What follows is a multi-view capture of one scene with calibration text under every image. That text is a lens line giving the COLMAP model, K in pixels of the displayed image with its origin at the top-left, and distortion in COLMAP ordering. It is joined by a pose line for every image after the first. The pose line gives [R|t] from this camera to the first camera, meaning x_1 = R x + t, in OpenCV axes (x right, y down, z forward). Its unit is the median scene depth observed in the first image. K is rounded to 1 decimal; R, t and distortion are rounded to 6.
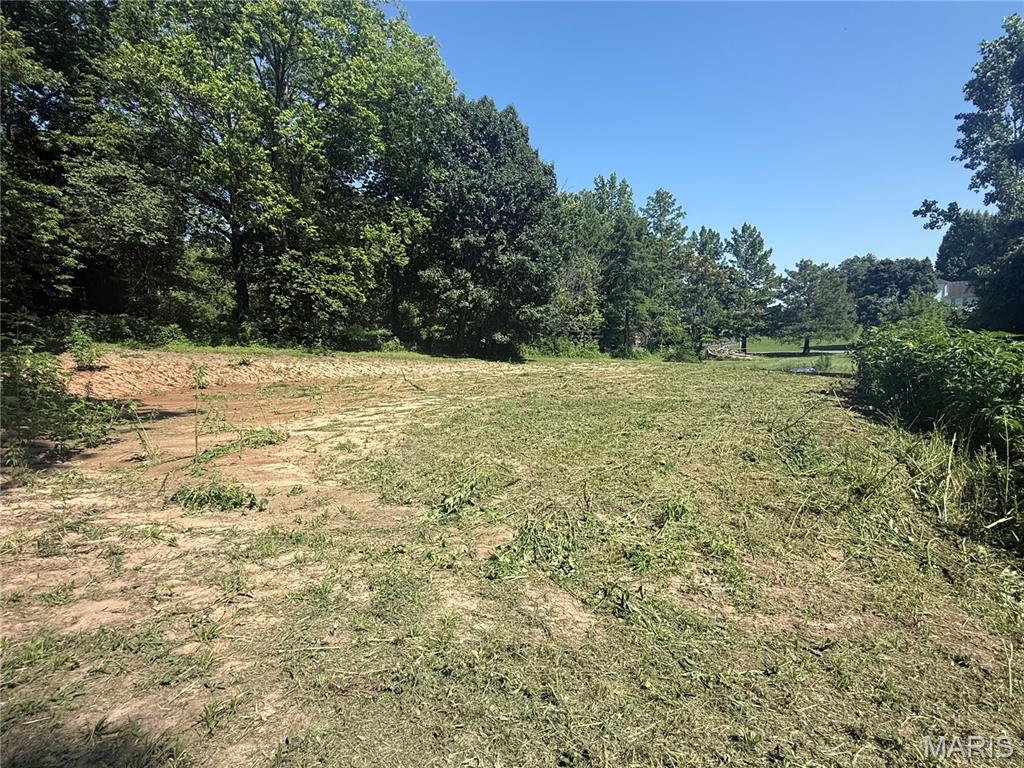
lens RADIAL K [[481.7, 0, 512.8], [0, 481.7, 381.6], [0, 0, 1]] dist [-0.009118, 0.001000]
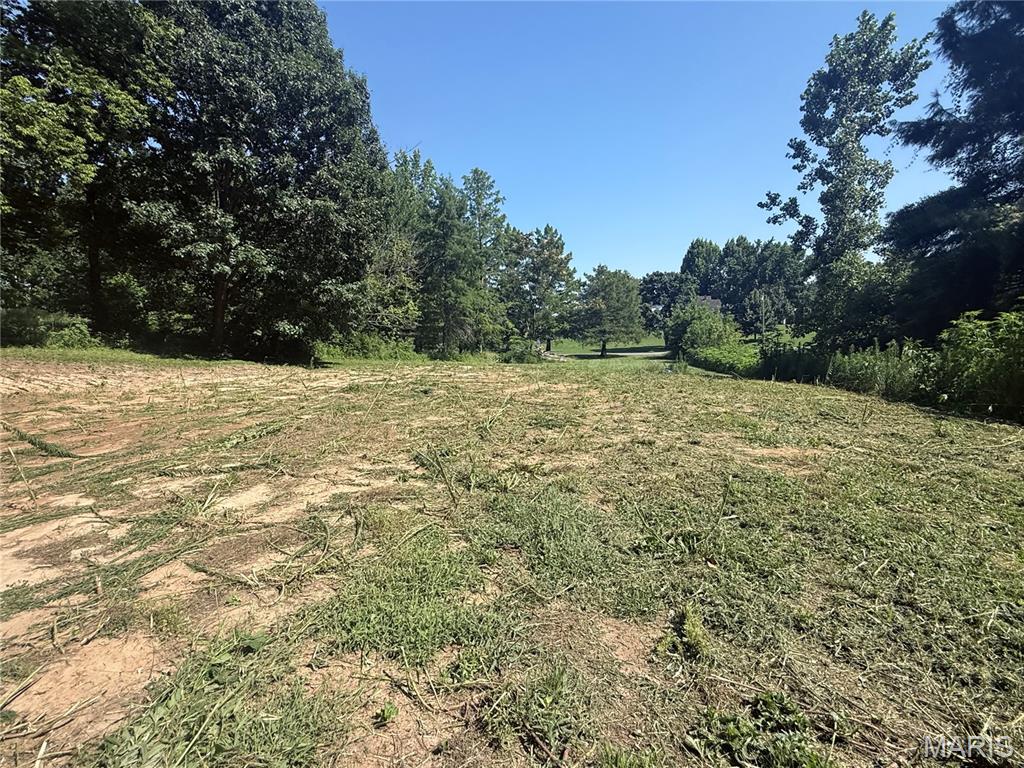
lens RADIAL K [[481.7, 0, 507.1], [0, 481.7, 385.4], [0, 0, 1]] dist [-0.009118, 0.001000]
pose [[0.911449, -0.024532, 0.410682, -0.019747], [0.024091, 0.999690, 0.006251, -0.009139], [-0.410708, 0.004196, 0.911757, 0.233680]]
